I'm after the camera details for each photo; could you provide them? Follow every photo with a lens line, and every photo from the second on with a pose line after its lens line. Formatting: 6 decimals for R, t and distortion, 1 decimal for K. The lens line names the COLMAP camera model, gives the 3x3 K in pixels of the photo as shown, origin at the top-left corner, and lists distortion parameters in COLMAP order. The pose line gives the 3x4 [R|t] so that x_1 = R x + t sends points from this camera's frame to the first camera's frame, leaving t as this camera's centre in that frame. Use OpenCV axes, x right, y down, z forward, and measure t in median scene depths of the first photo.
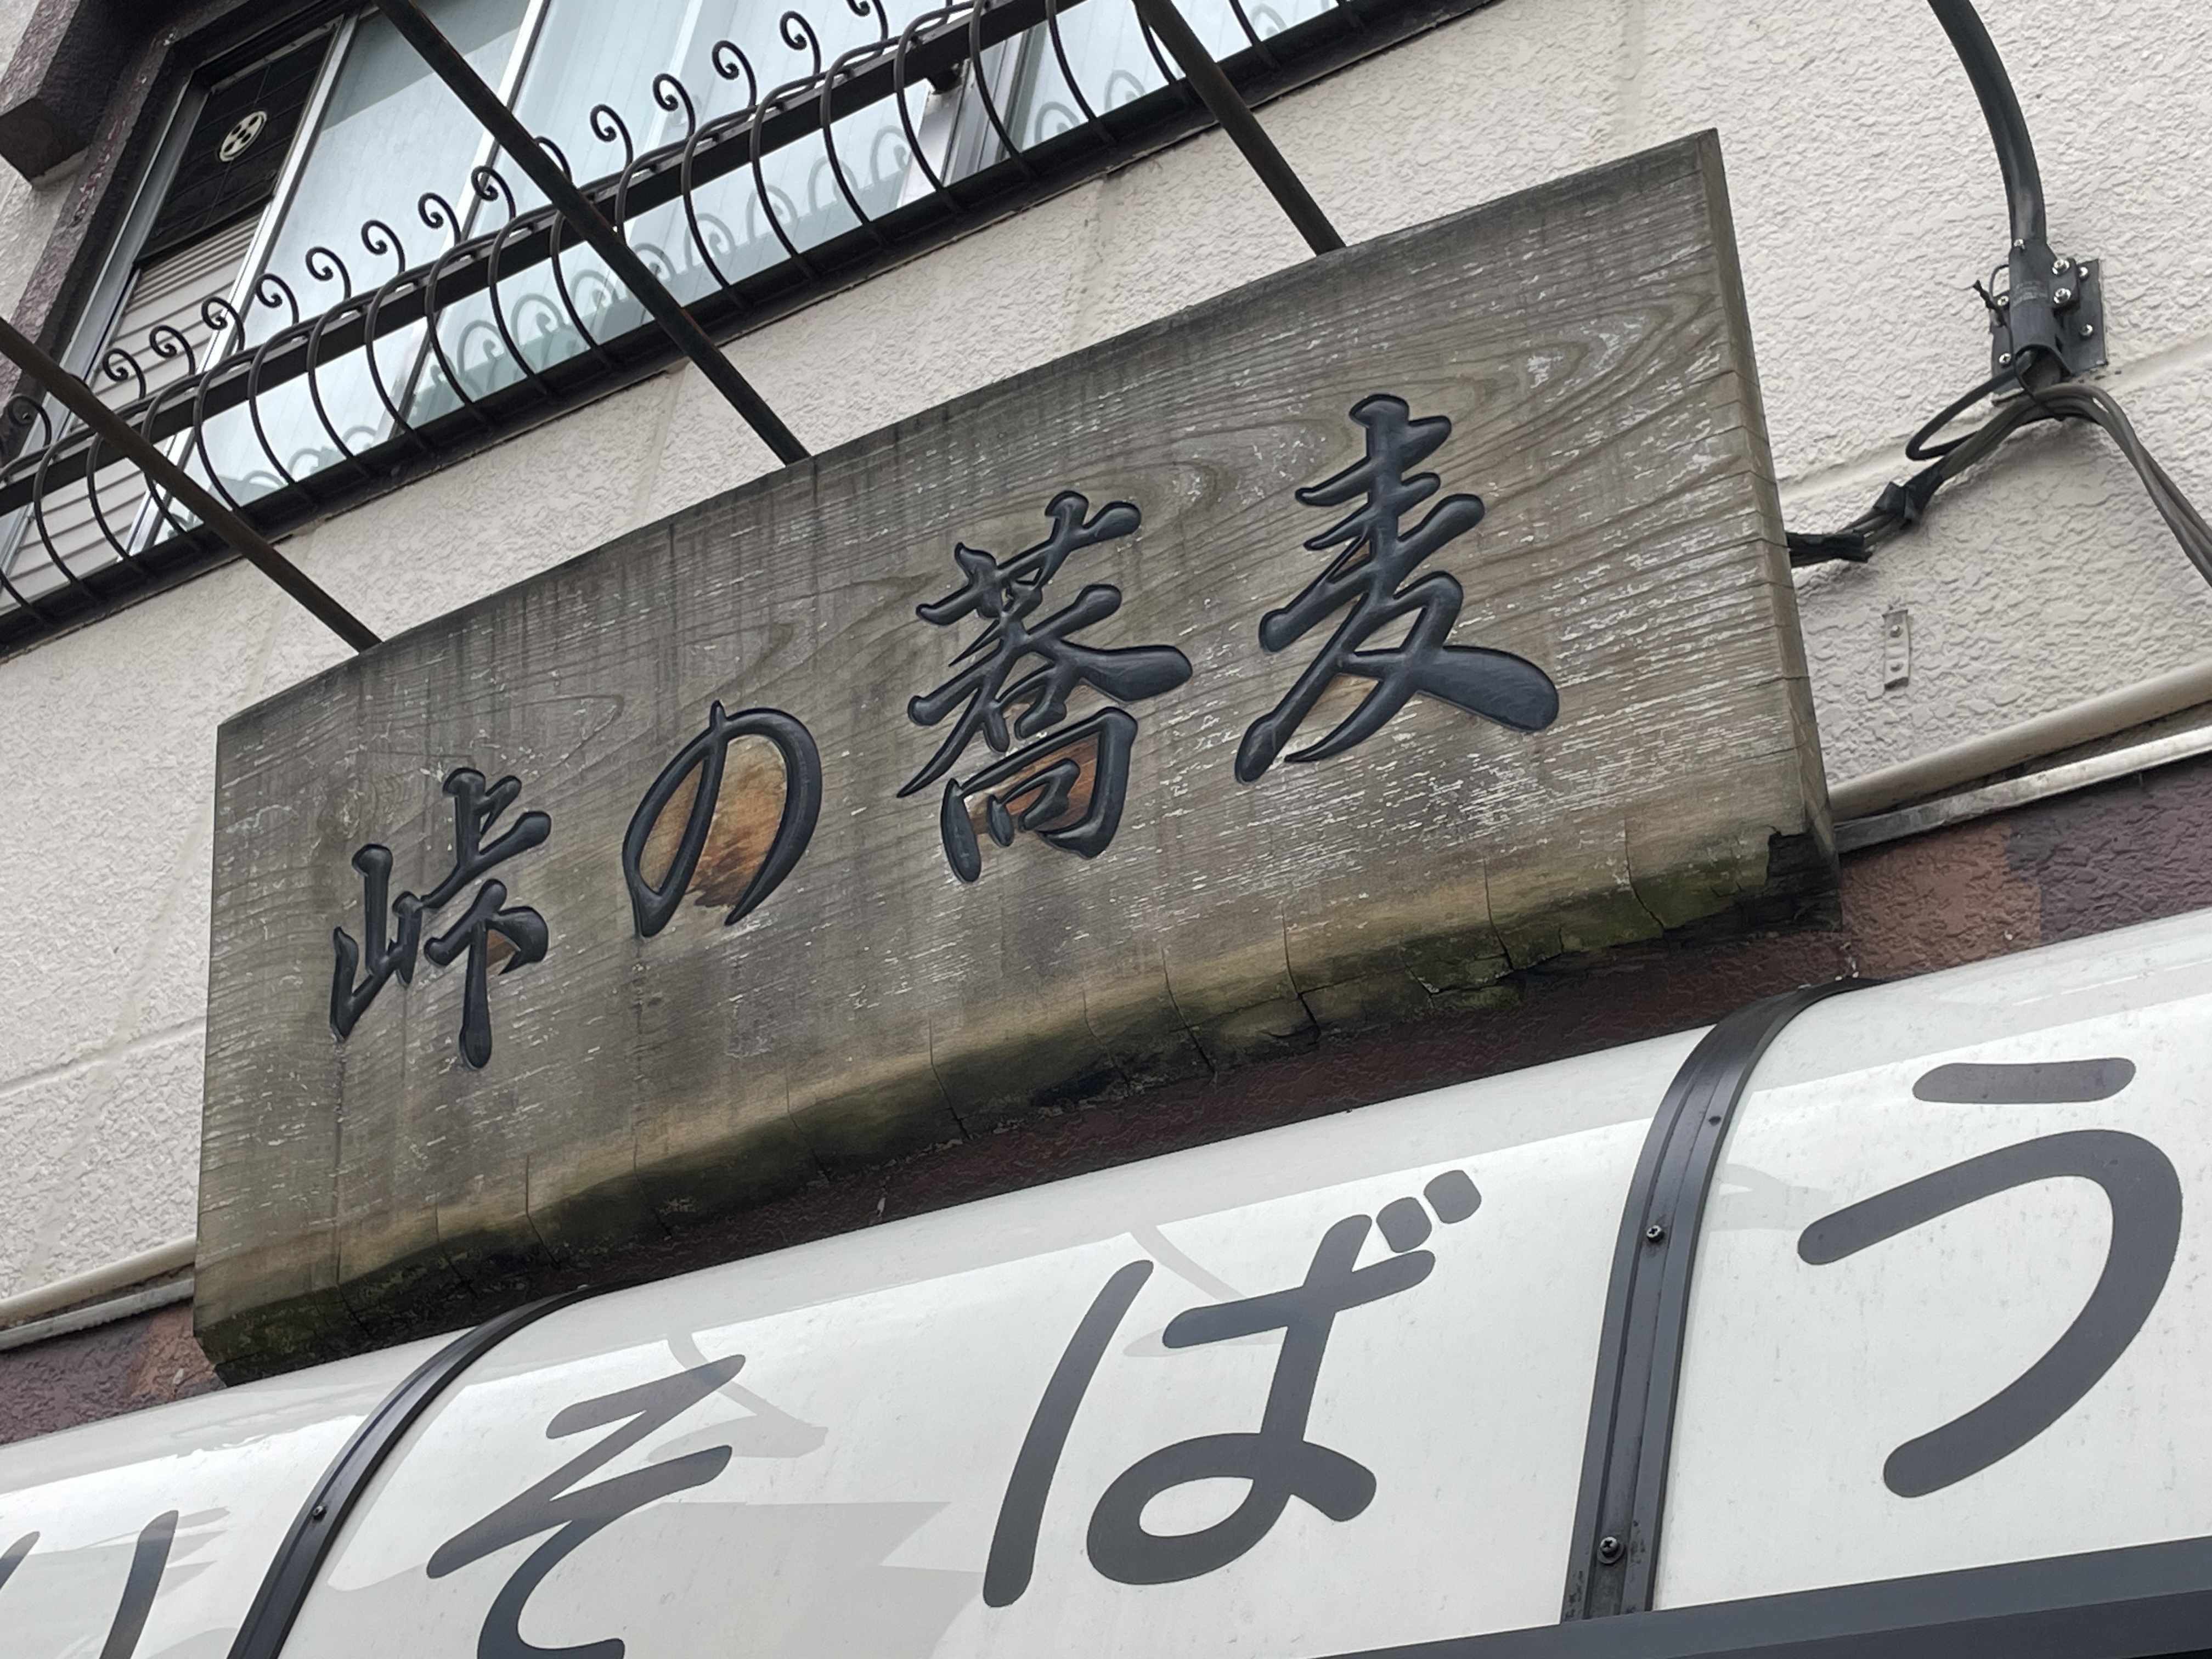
lens RADIAL K [[3211.1, 0, 1141.6], [0, 3211.1, 823.3], [0, 0, 1]] dist [0.137541, -0.019605]
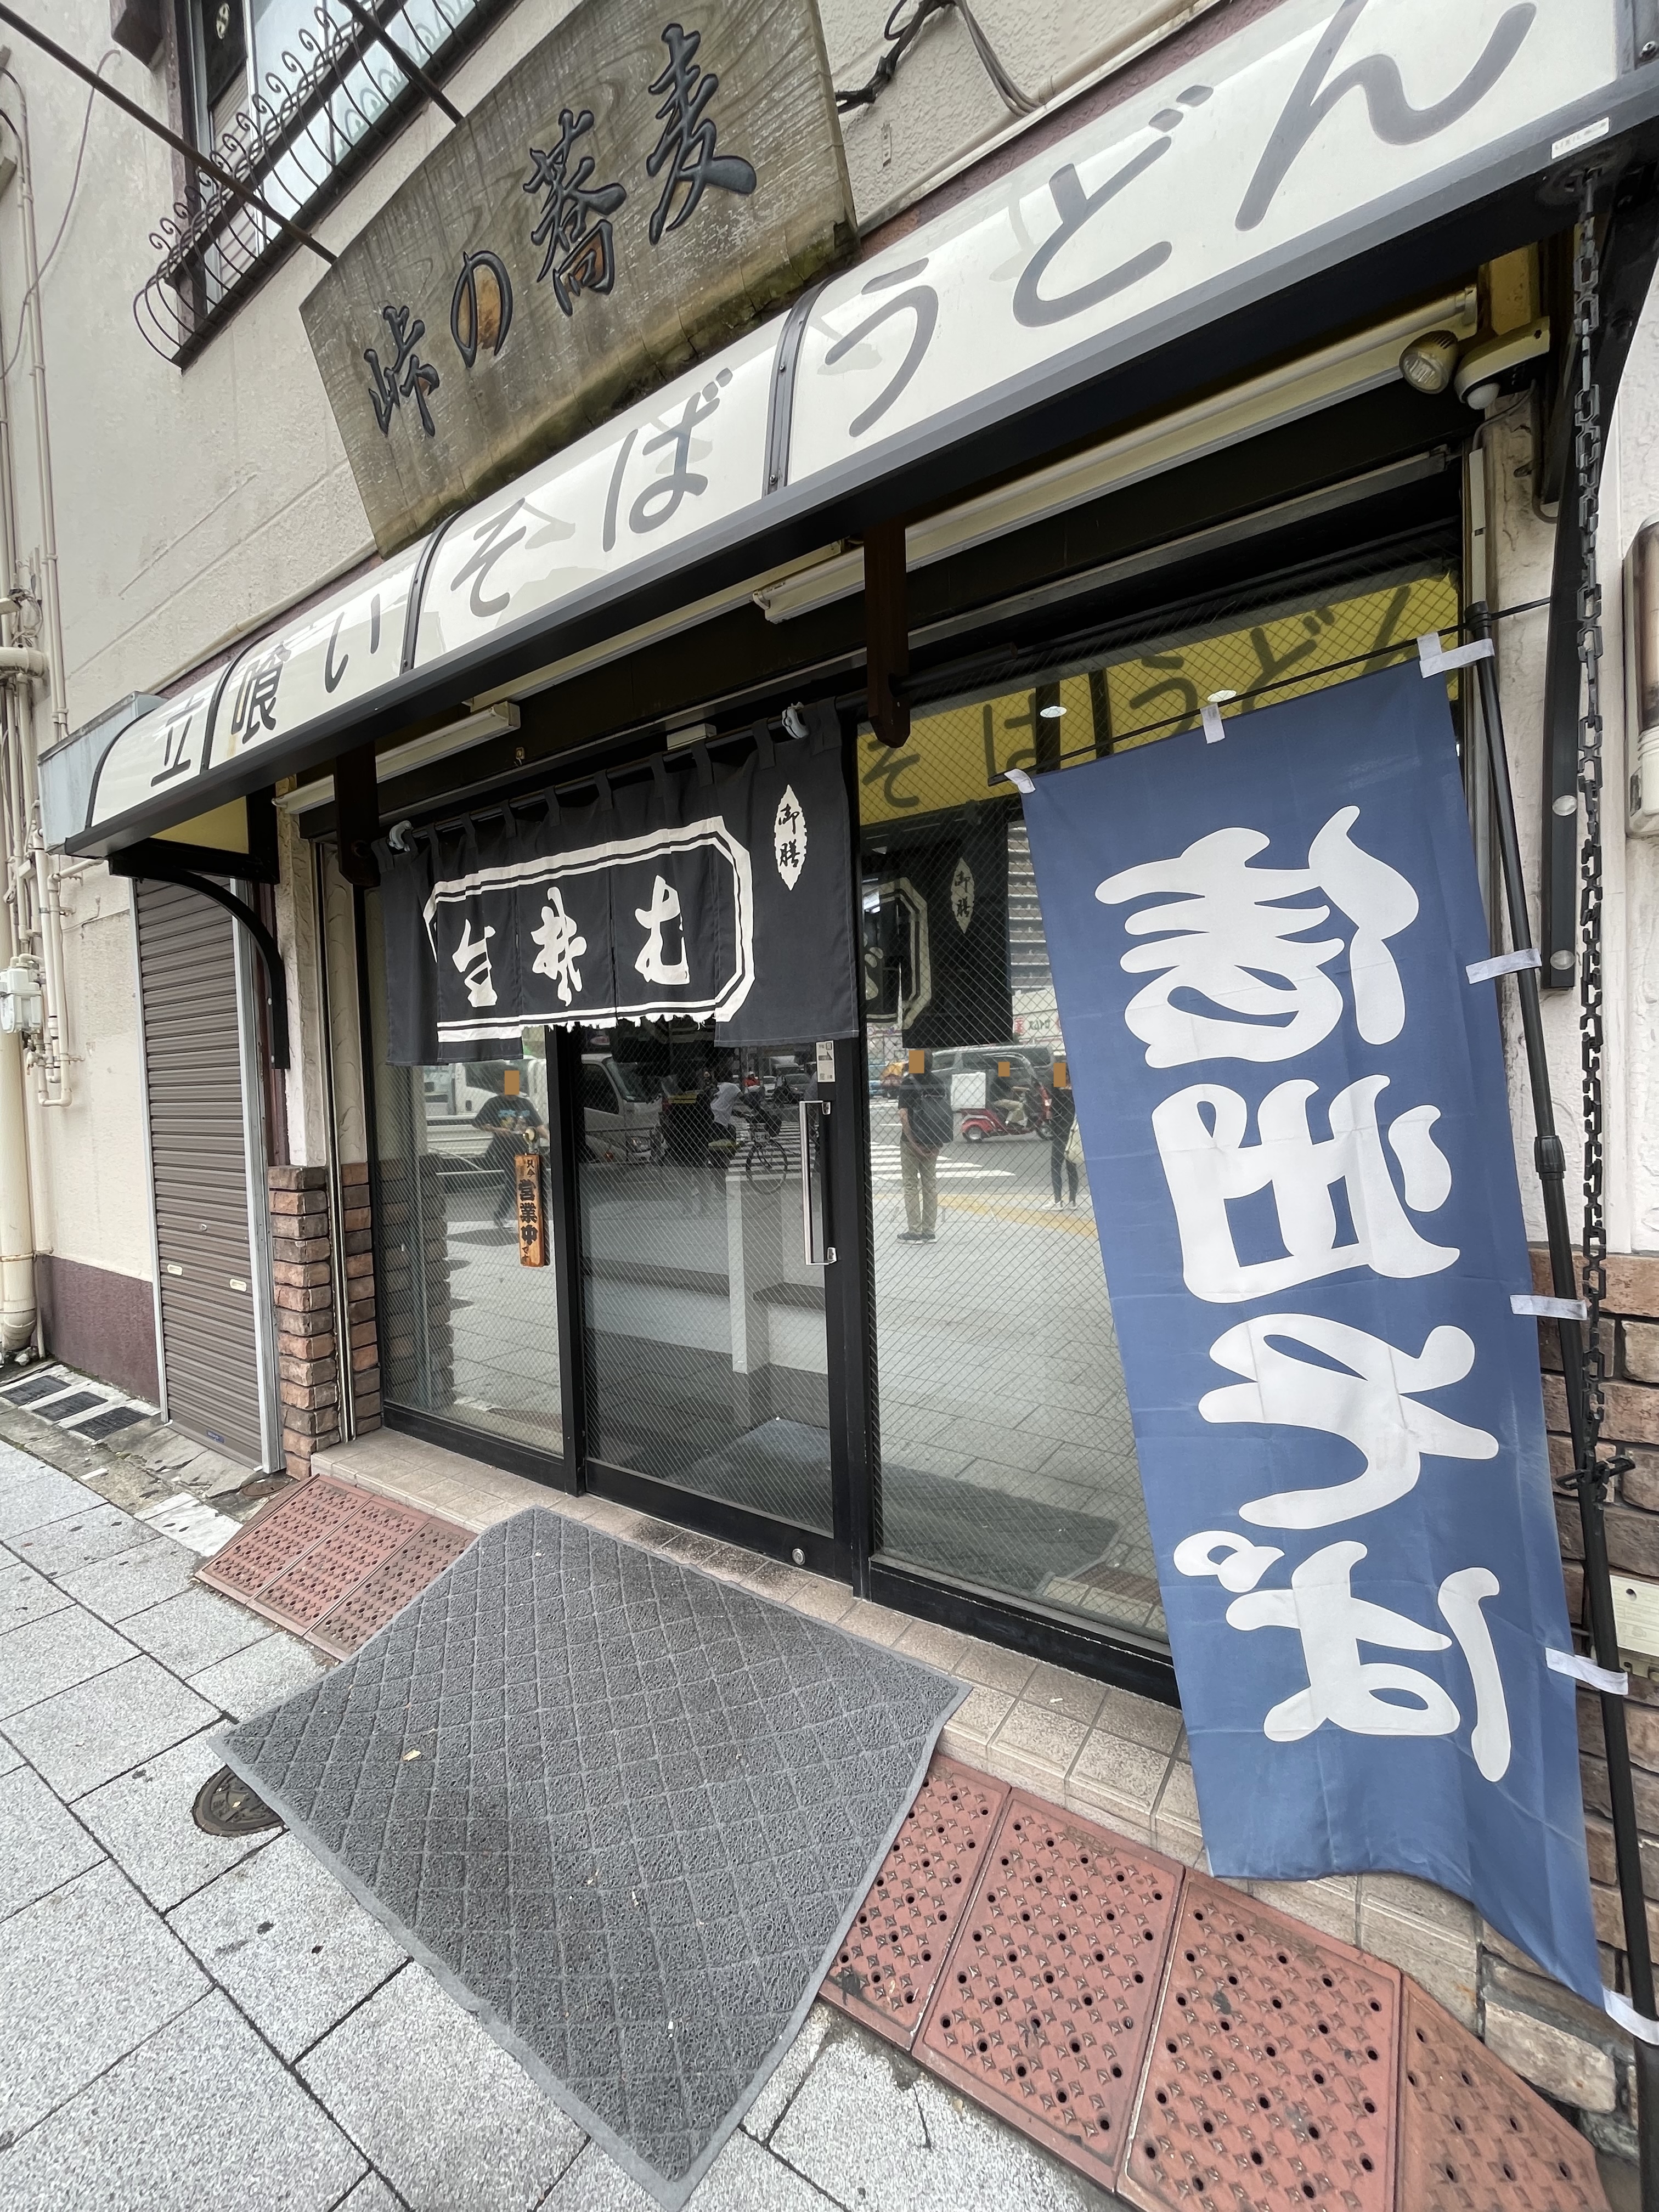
lens RADIAL K [[892.3, 0, 833.6], [0, 892.3, 1106.4], [0, 0, 1]] dist [-0.002391, -0.000752]
pose [[0.987159, -0.159438, 0.009831, 0.056189], [0.118325, 0.771180, 0.625525, 0.092715], [-0.107314, -0.616329, 0.780142, -0.053949]]
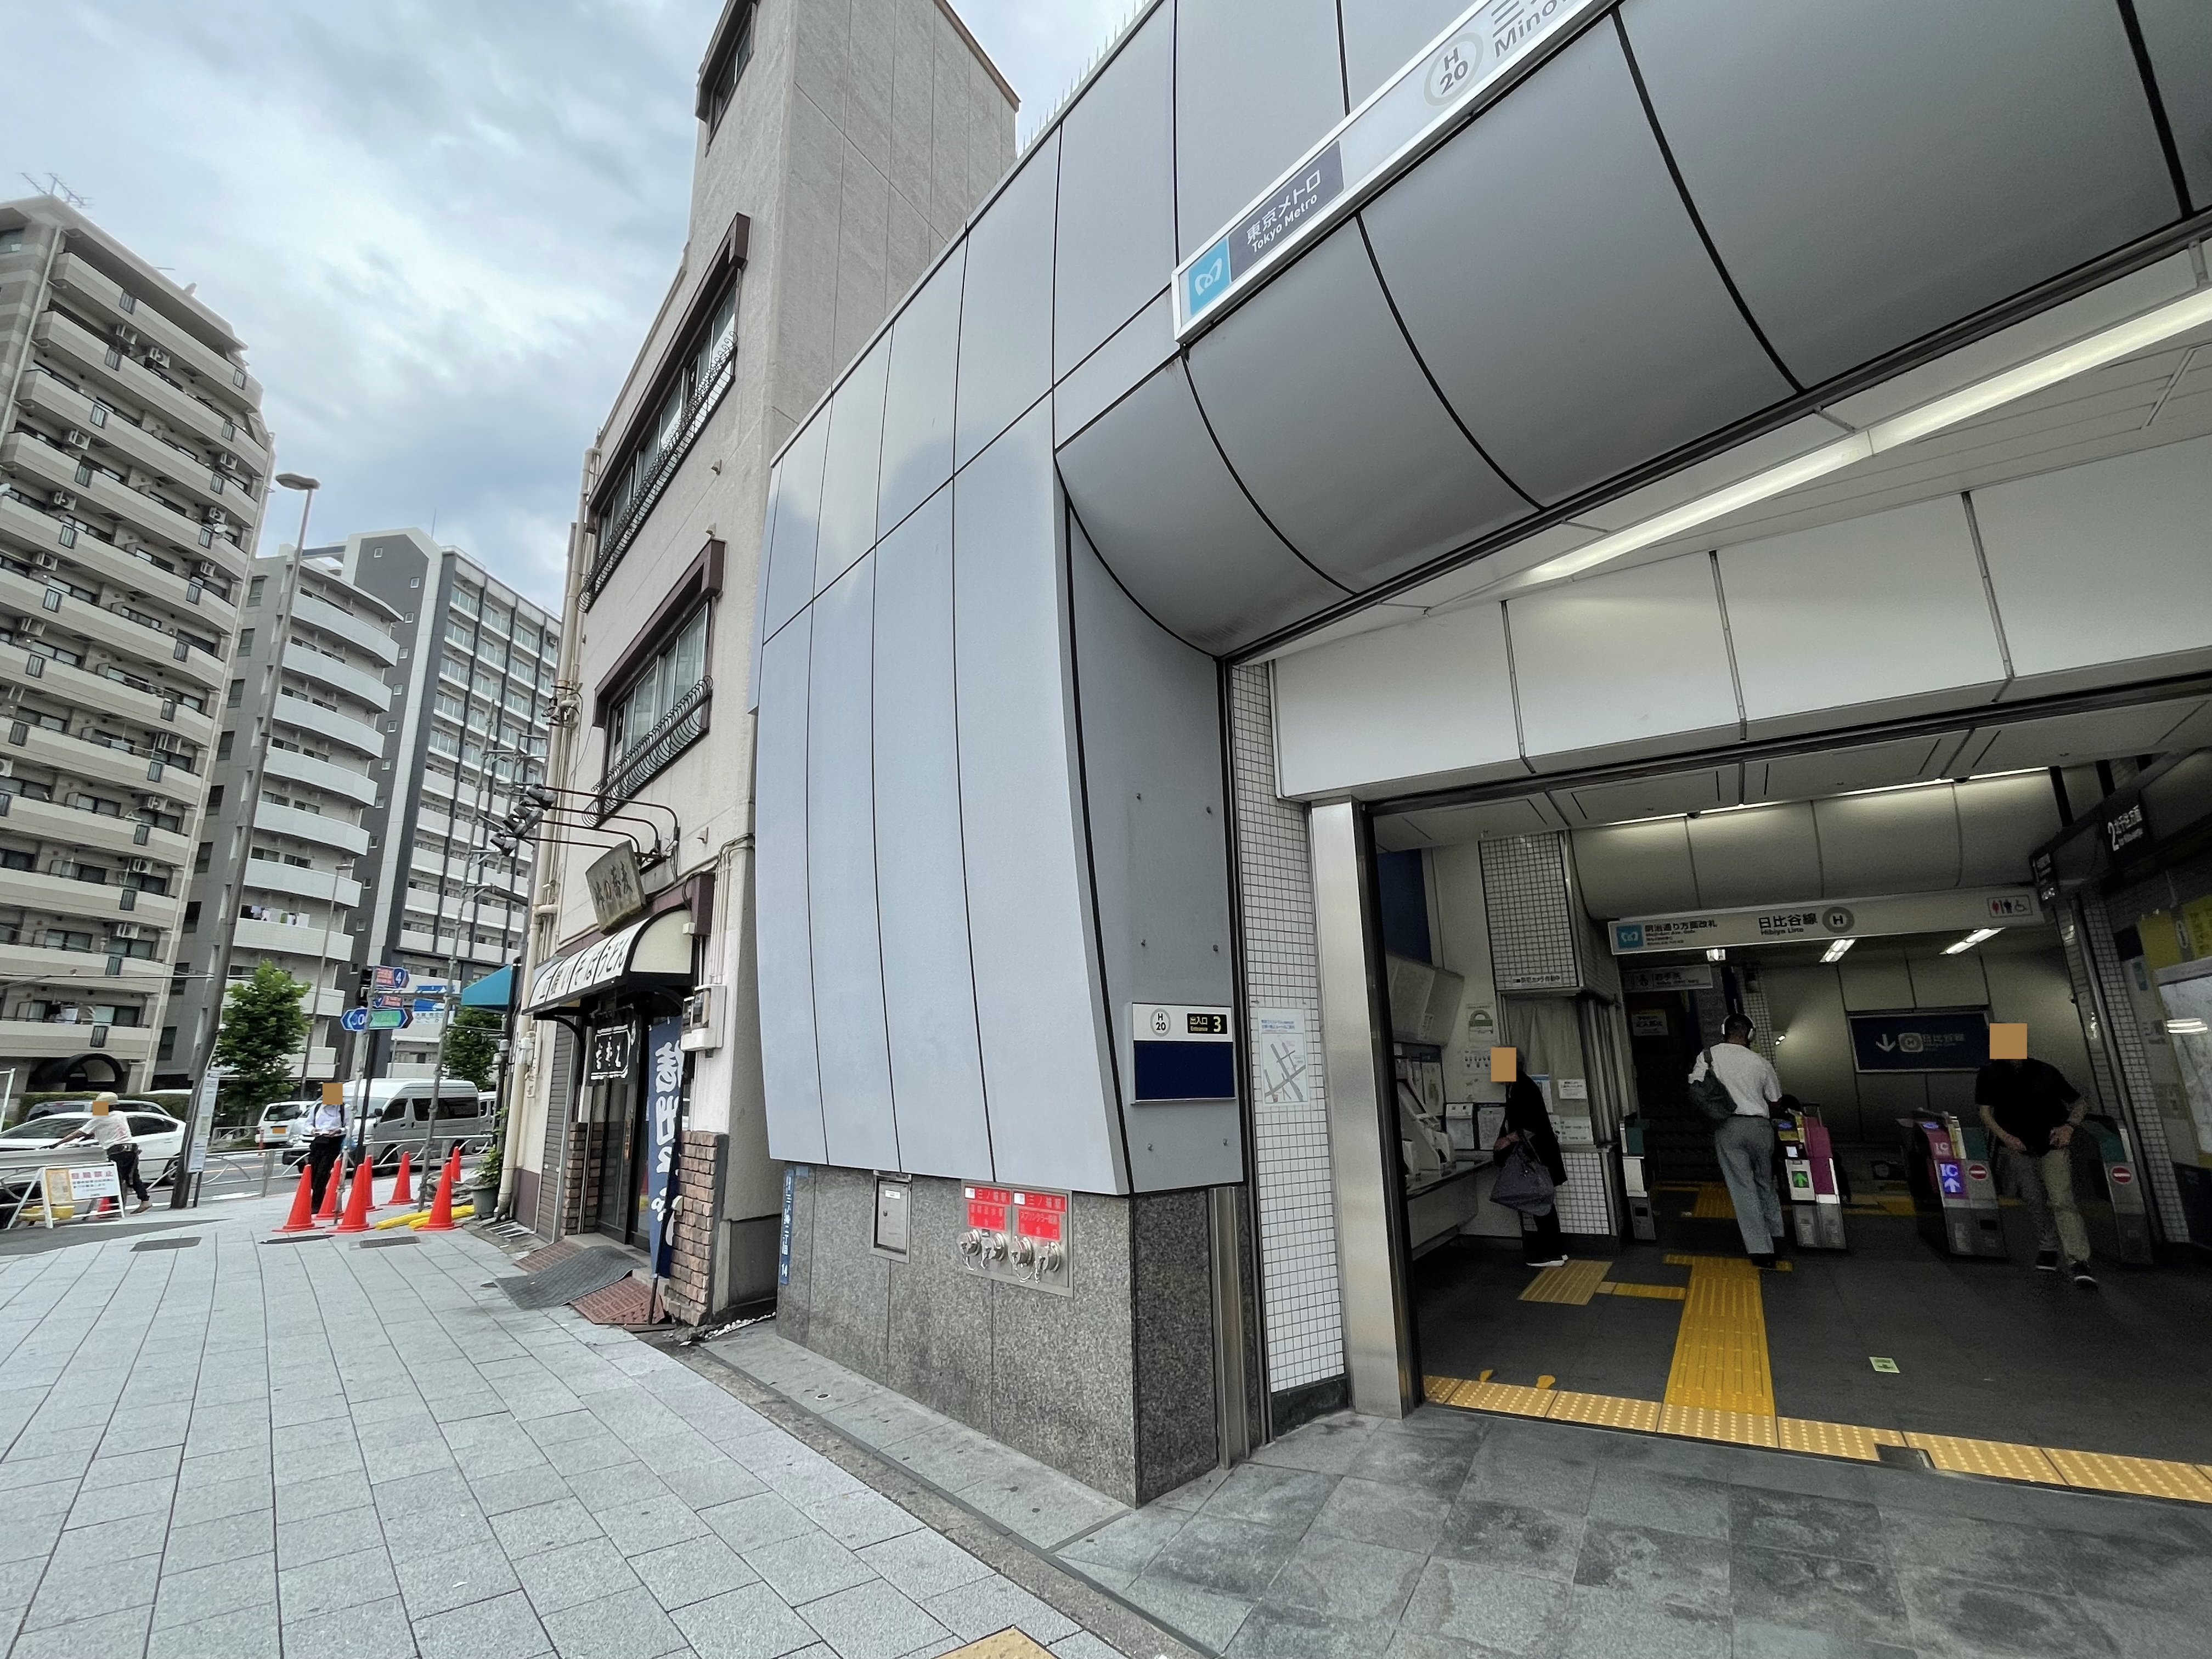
lens RADIAL K [[1033.4, 0, 1108.6], [0, 1033.4, 825.6], [0, 0, 1]] dist [-0.002995, -0.000397]
pose [[0.943590, -0.213583, -0.253023, 2.607595], [0.291608, 0.898014, 0.329446, -0.930720], [0.156855, -0.384646, 0.909640, -1.989131]]
